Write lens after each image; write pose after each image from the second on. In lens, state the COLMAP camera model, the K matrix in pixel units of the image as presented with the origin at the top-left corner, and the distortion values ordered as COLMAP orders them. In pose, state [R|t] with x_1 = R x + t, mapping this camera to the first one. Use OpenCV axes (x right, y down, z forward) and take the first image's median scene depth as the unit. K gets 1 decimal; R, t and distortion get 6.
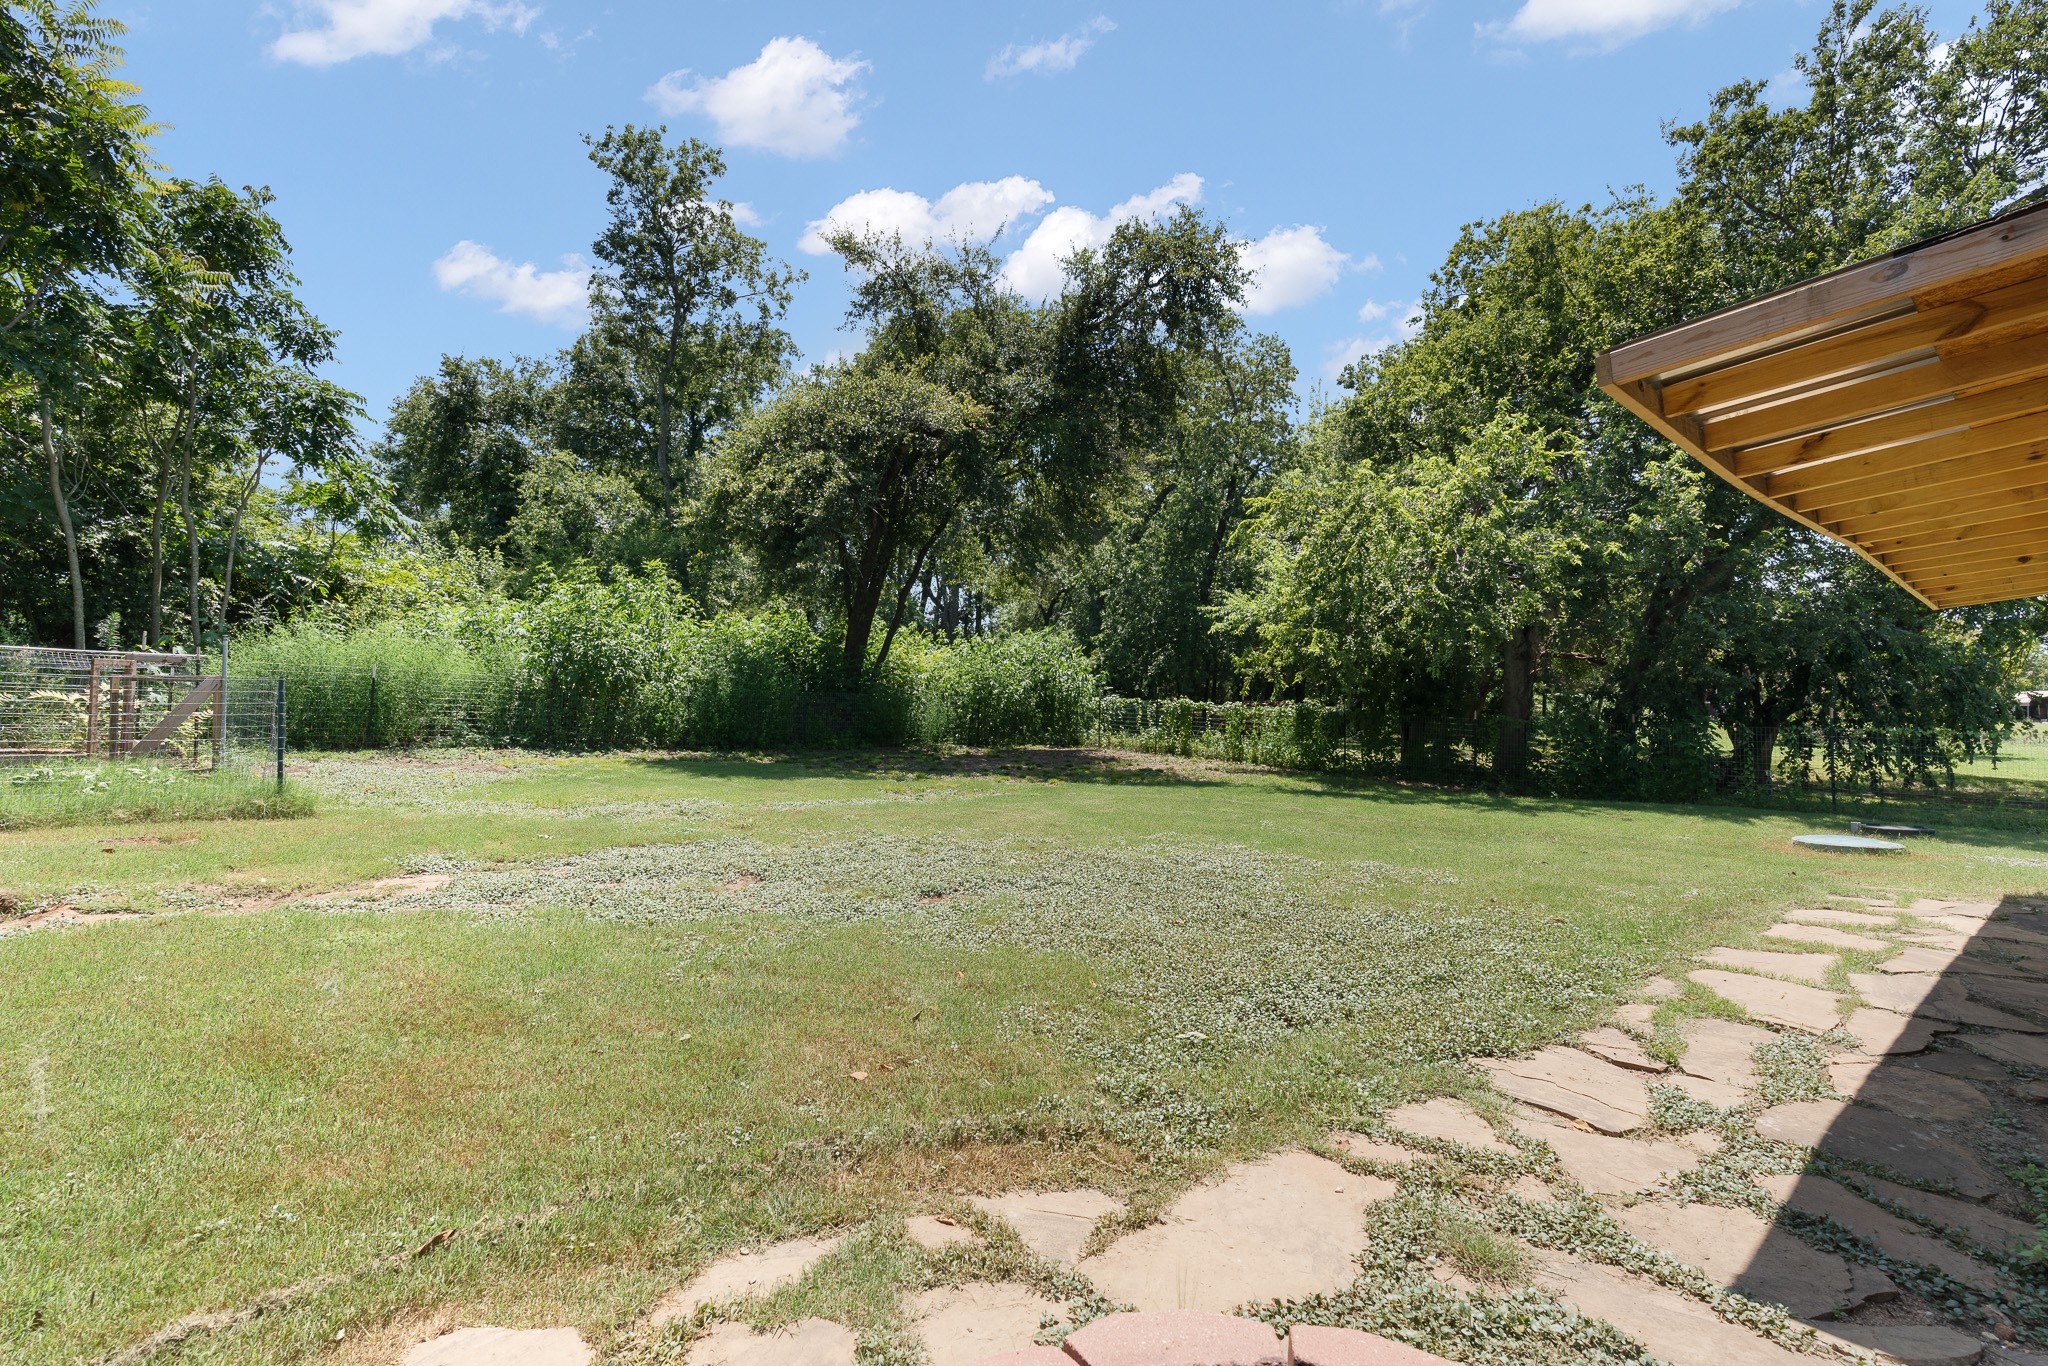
lens RADIAL K [[929.2, 0, 1023.1], [0, 929.2, 676.5], [0, 0, 1]] dist [-0.004067, 0.000287]
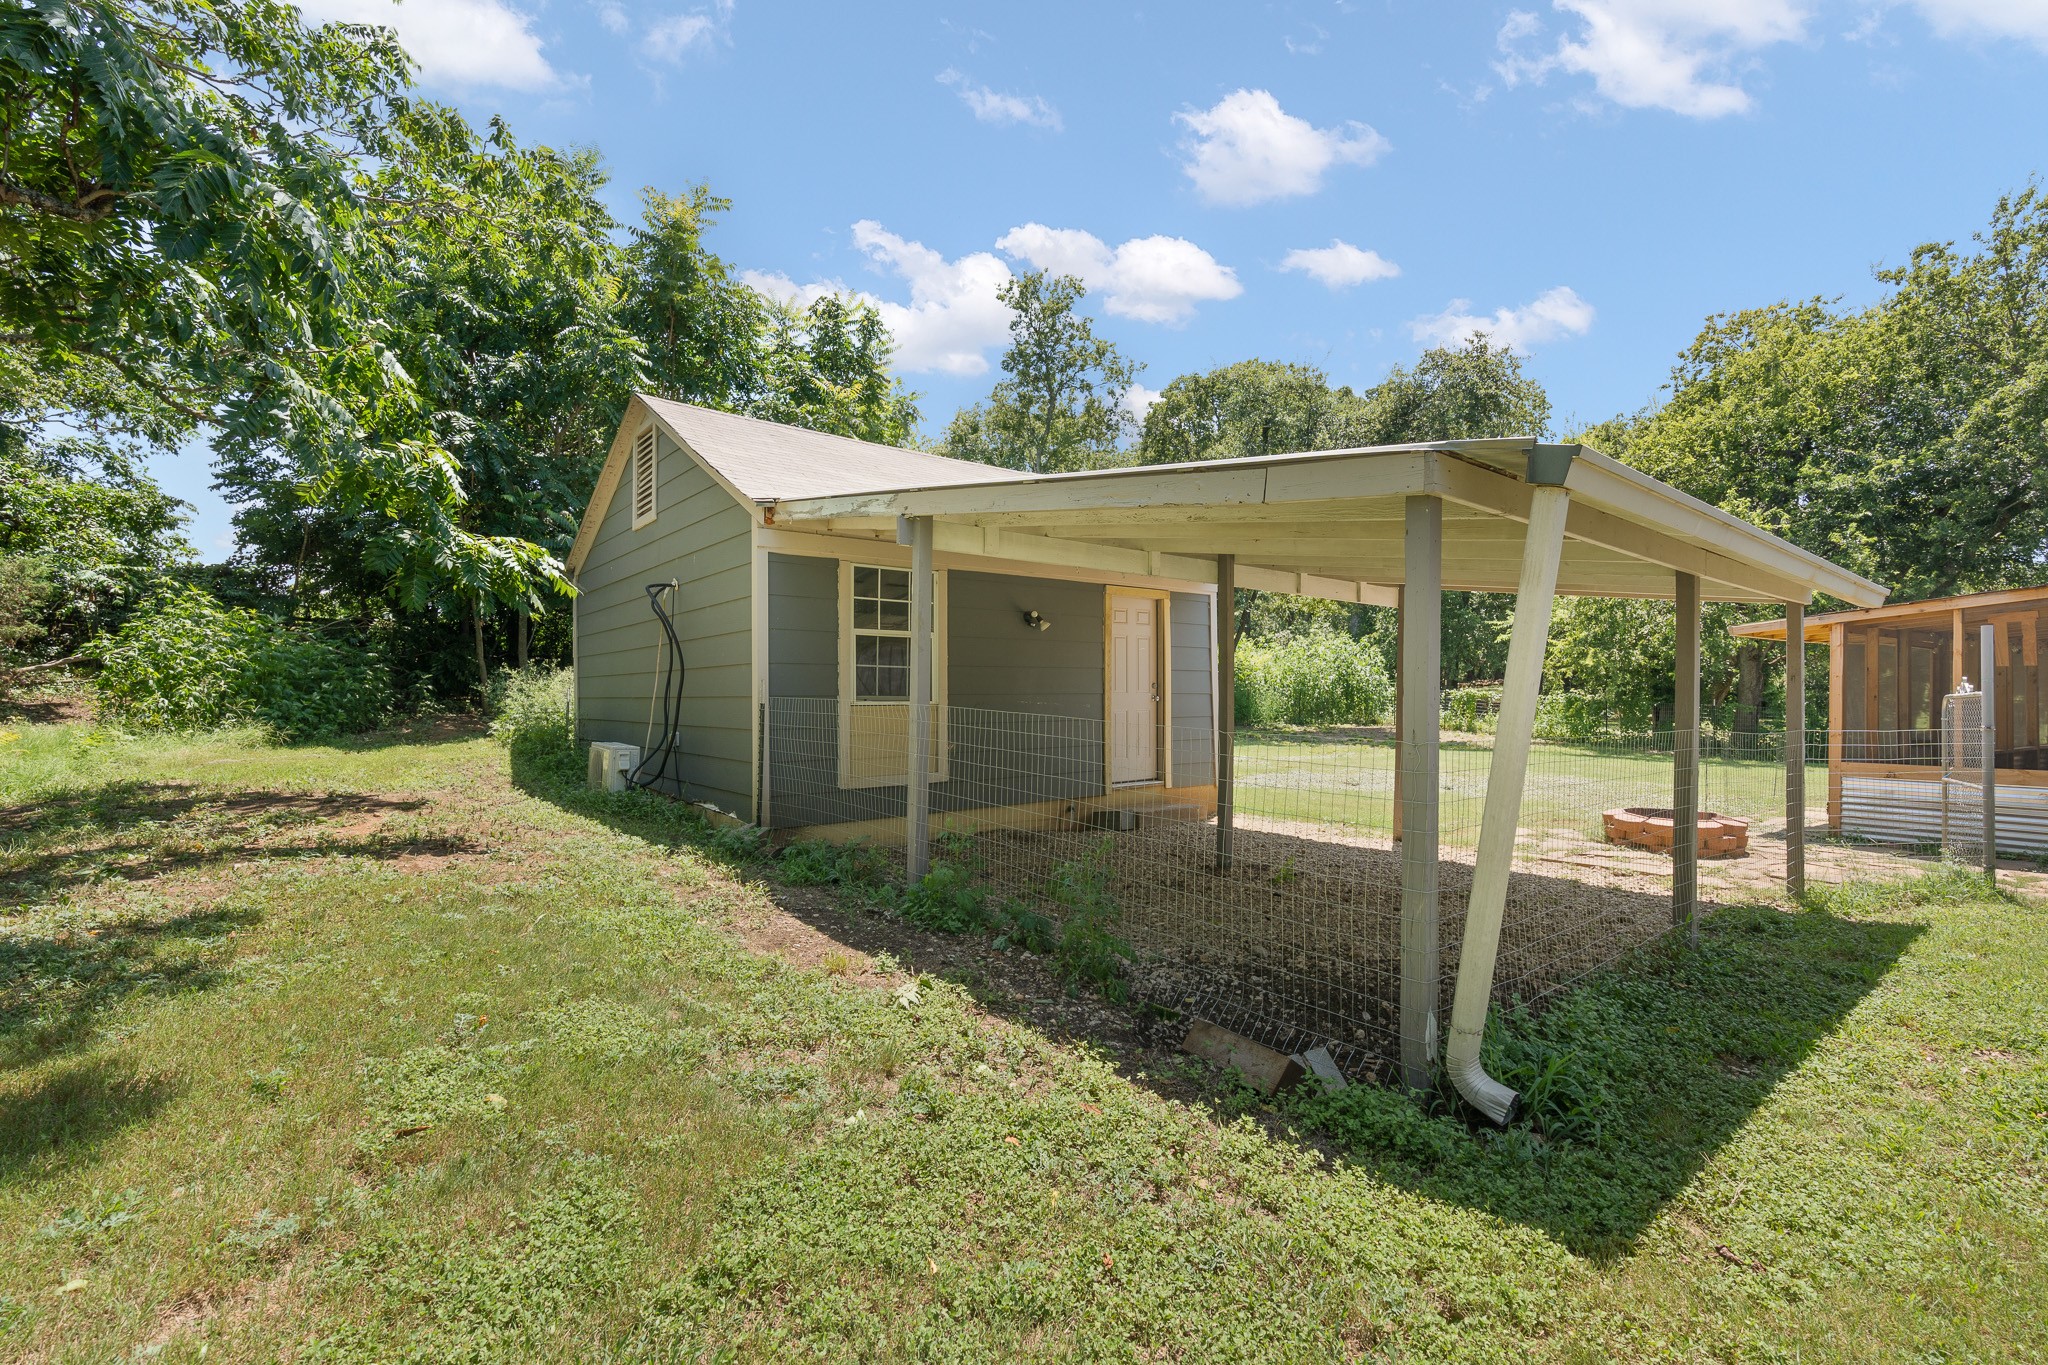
lens RADIAL K [[937.2, 0, 1021.6], [0, 937.2, 688.3], [0, 0, 1]] dist [-0.002920, 0.000264]
pose [[0.981076, -0.008718, -0.193425, -0.199547], [0.015973, 0.999225, 0.035977, -0.036761], [0.192962, -0.038385, 0.980455, -0.446971]]
